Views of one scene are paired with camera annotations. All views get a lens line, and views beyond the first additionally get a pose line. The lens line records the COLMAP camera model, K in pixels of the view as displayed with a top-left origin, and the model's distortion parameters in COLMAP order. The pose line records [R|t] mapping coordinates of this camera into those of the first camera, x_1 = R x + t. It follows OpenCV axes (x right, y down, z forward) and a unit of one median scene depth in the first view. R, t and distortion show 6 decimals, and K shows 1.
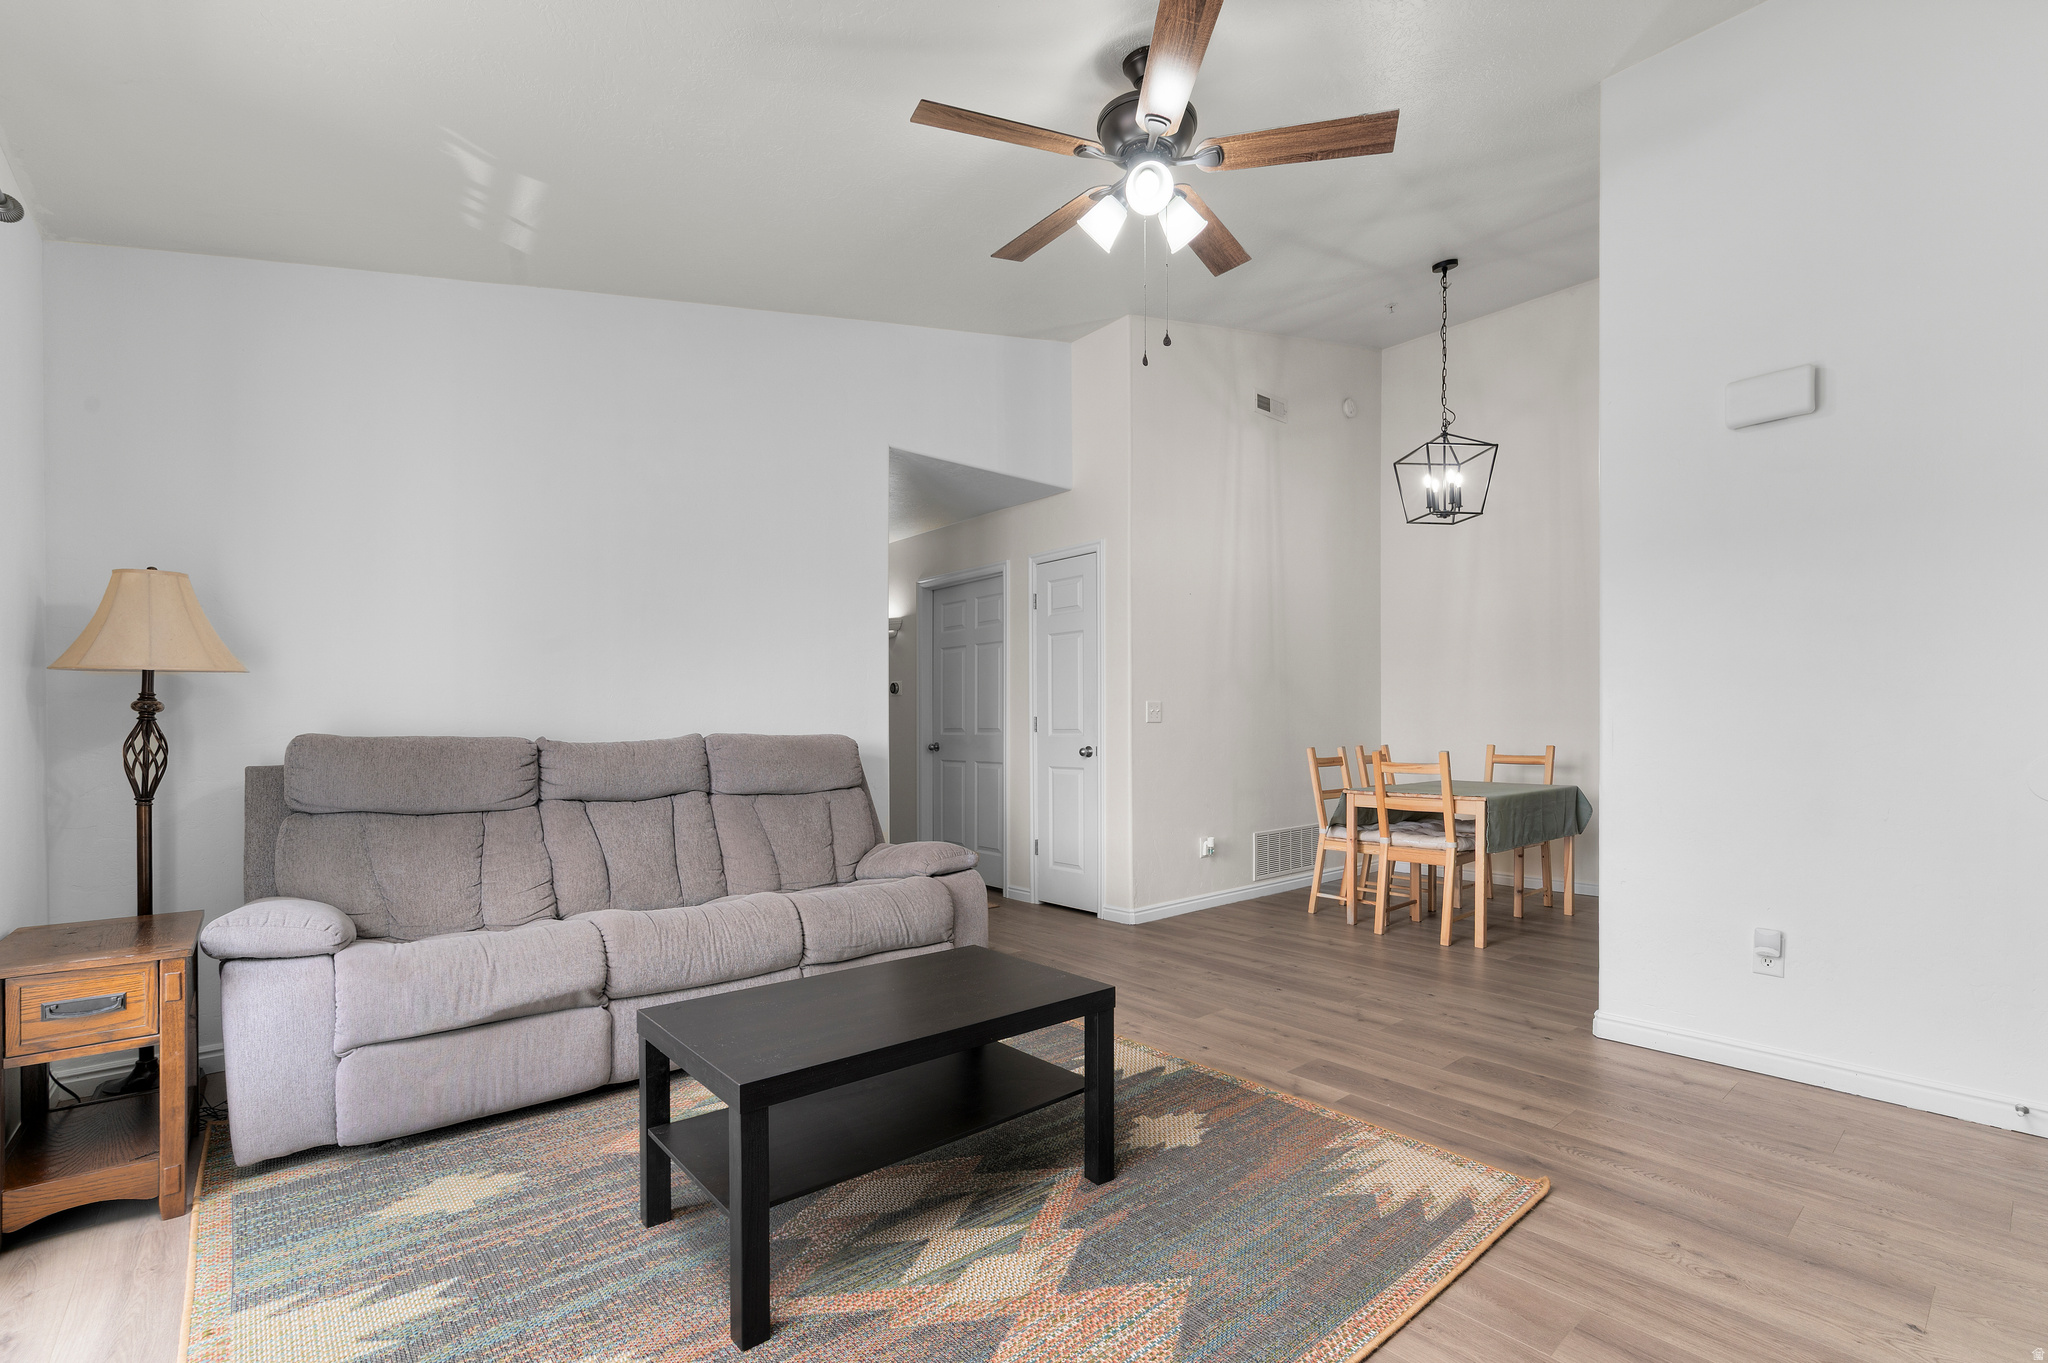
lens RADIAL K [[899.4, 0, 1020.6], [0, 899.4, 735.2], [0, 0, 1]] dist [0.000435, 0.000123]
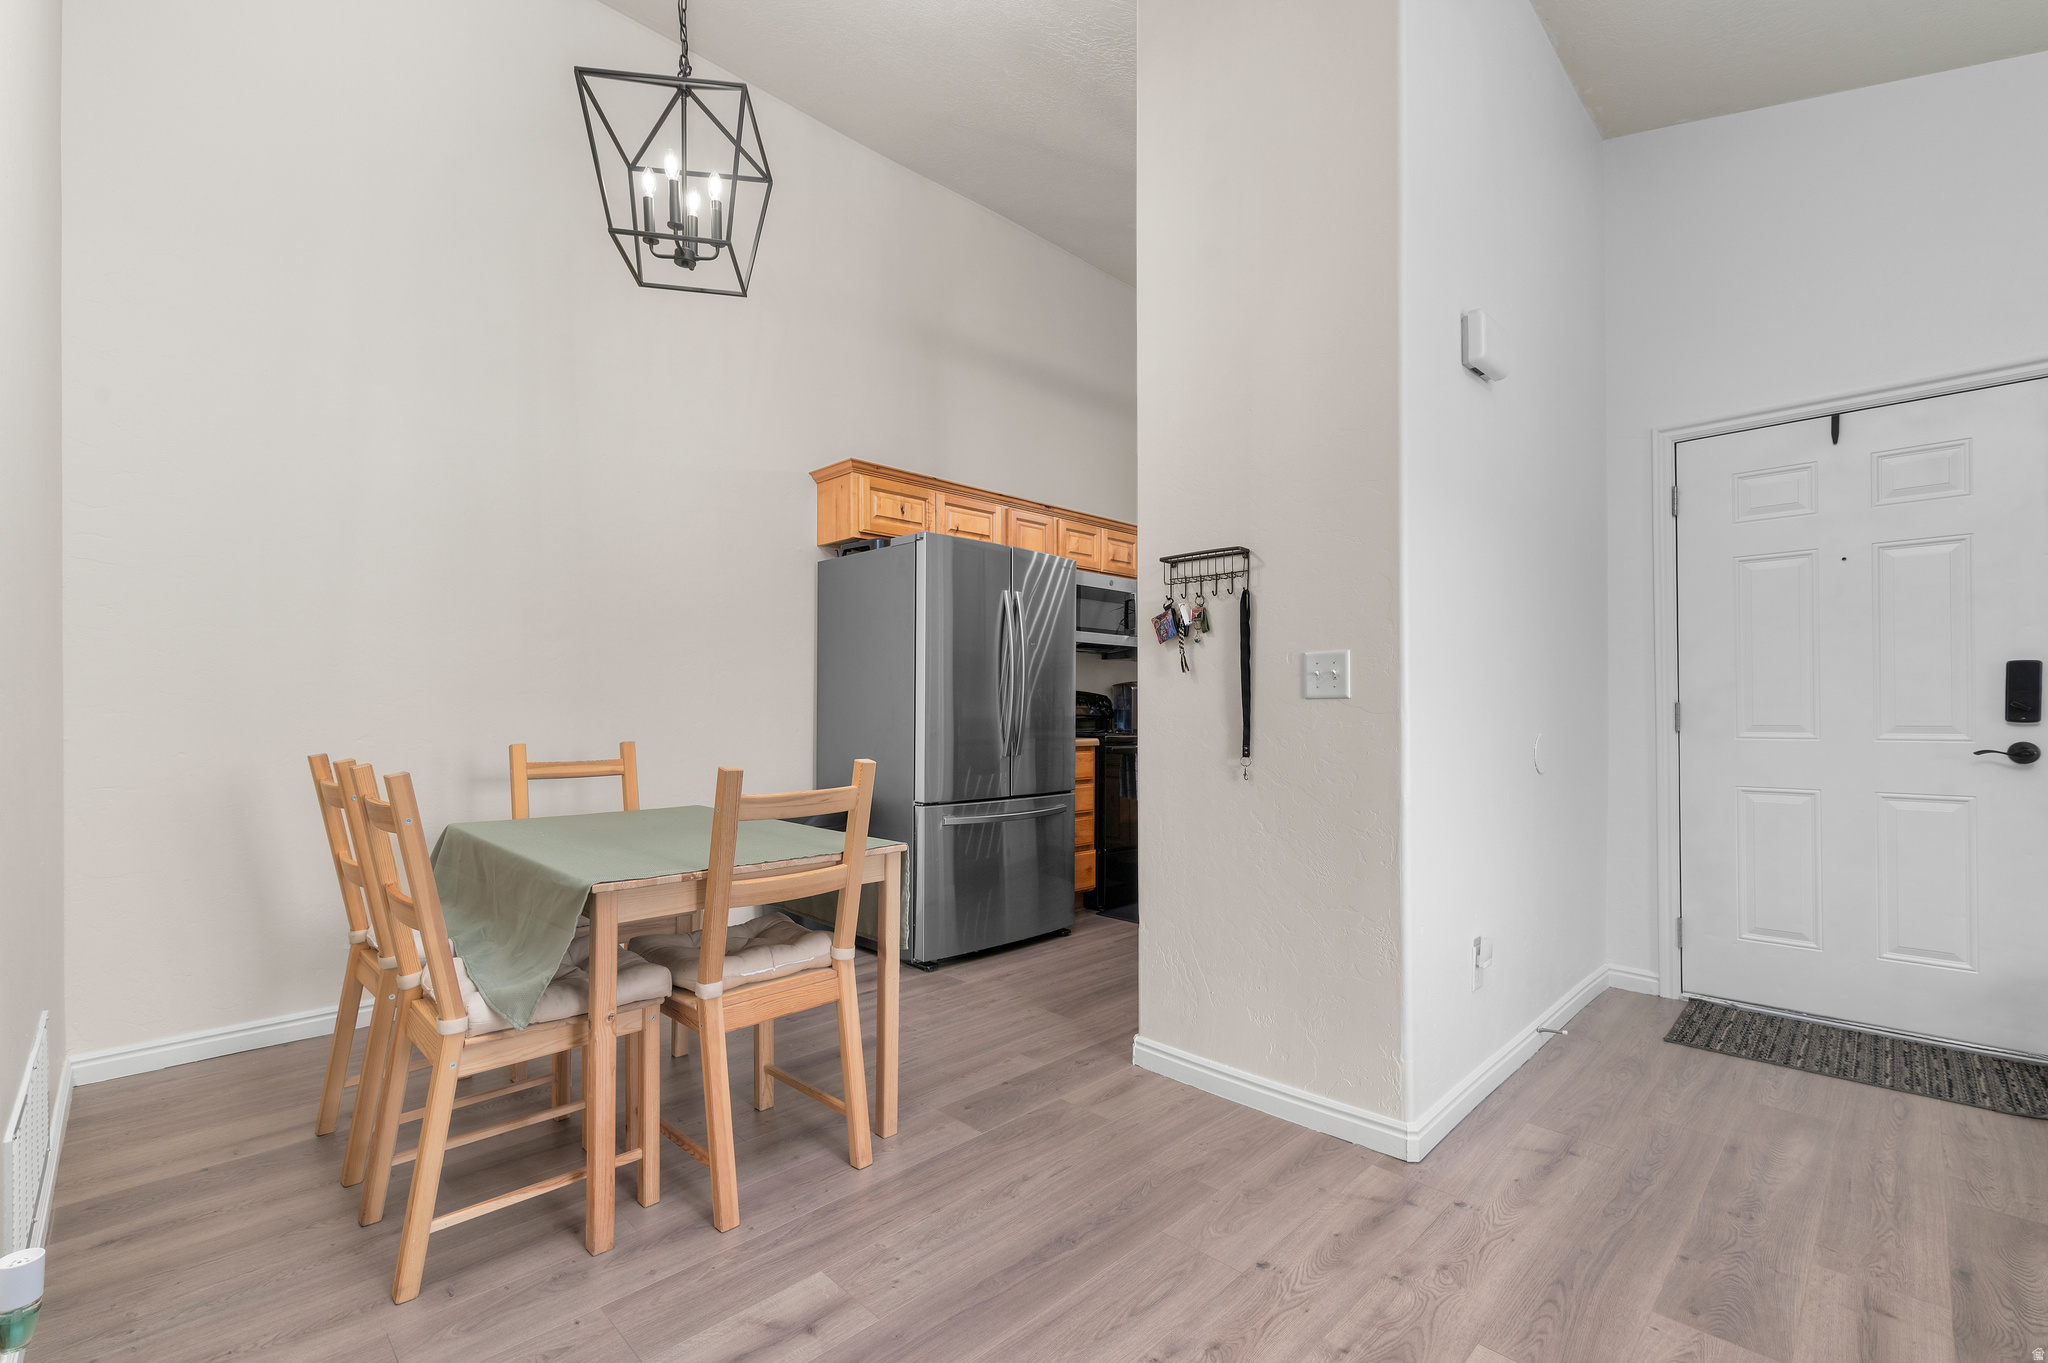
lens RADIAL K [[882.0, 0, 1026.3], [0, 882.0, 706.2], [0, 0, 1]] dist [-0.000172, -0.000119]
pose [[-0.089690, 0.004597, 0.995959, -0.005978], [0.005509, 0.999976, -0.004120, -0.013744], [-0.995955, 0.005117, -0.089713, 1.570810]]
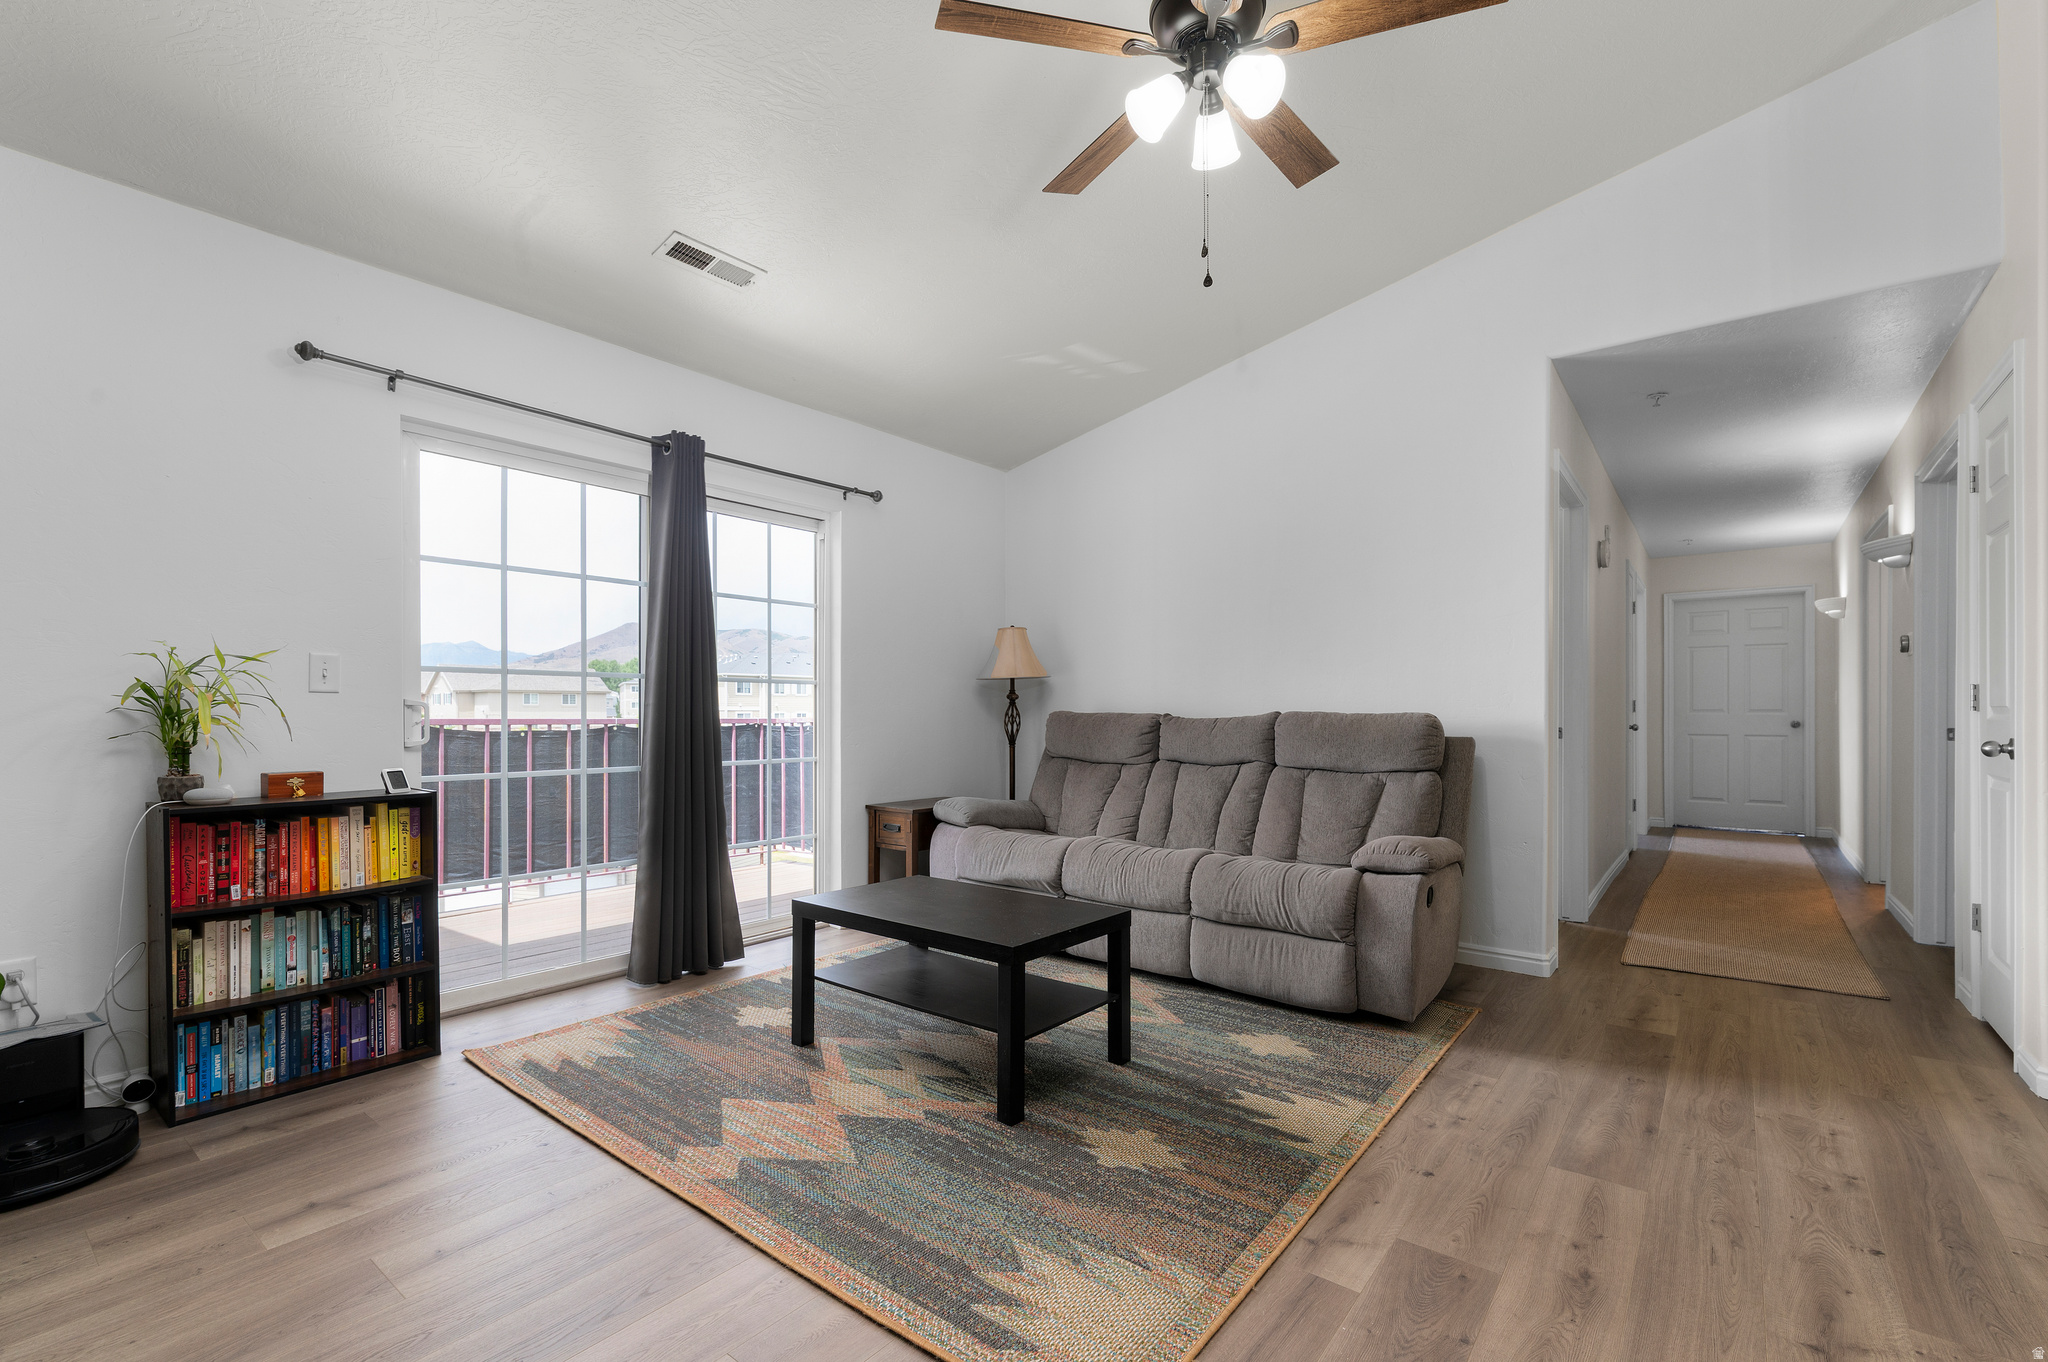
lens RADIAL K [[882.0, 0, 1026.3], [0, 882.0, 705.7], [0, 0, 1]] dist [-0.000172, -0.000119]
pose [[0.197177, -0.005422, -0.980353, 0.907451], [-0.006986, 0.999952, -0.006936, 0.000470], [0.980343, 0.008216, 0.197129, 0.644187]]
